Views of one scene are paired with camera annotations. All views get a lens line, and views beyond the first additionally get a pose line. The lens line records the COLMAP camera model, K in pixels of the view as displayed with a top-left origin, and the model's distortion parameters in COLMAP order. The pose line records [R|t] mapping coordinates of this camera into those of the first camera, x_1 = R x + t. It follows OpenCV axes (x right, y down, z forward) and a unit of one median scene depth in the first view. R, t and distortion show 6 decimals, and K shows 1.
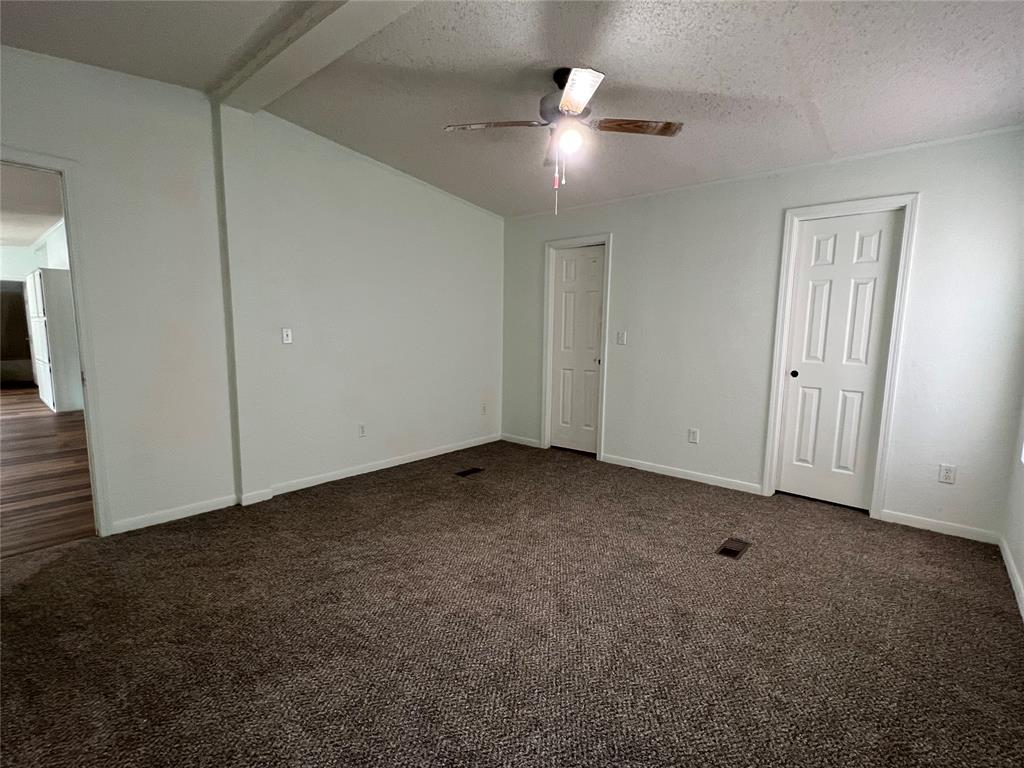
lens RADIAL K [[483.7, 0, 508.5], [0, 483.7, 384.9], [0, 0, 1]] dist [-0.000034, -0.000116]
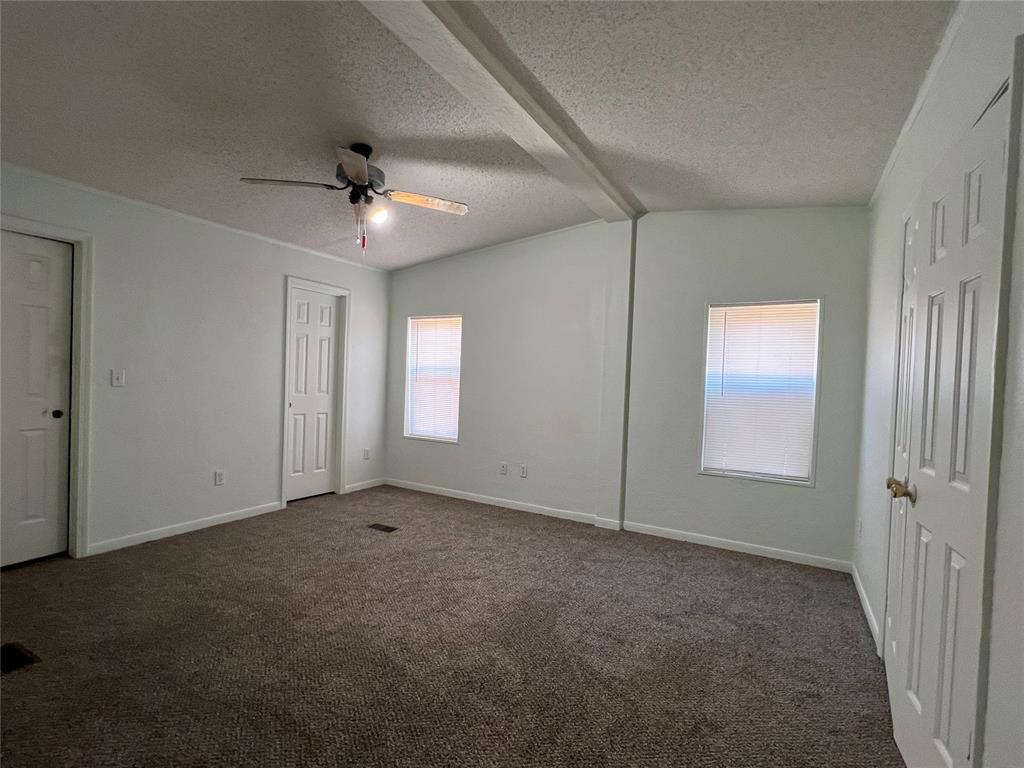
lens RADIAL K [[483.7, 0, 508.5], [0, 483.7, 384.9], [0, 0, 1]] dist [-0.000034, -0.000116]
pose [[-0.187875, -0.034536, 0.981586, -0.778294], [0.079345, 0.995582, 0.050215, -0.096294], [-0.978983, 0.087318, -0.184304, 0.685088]]
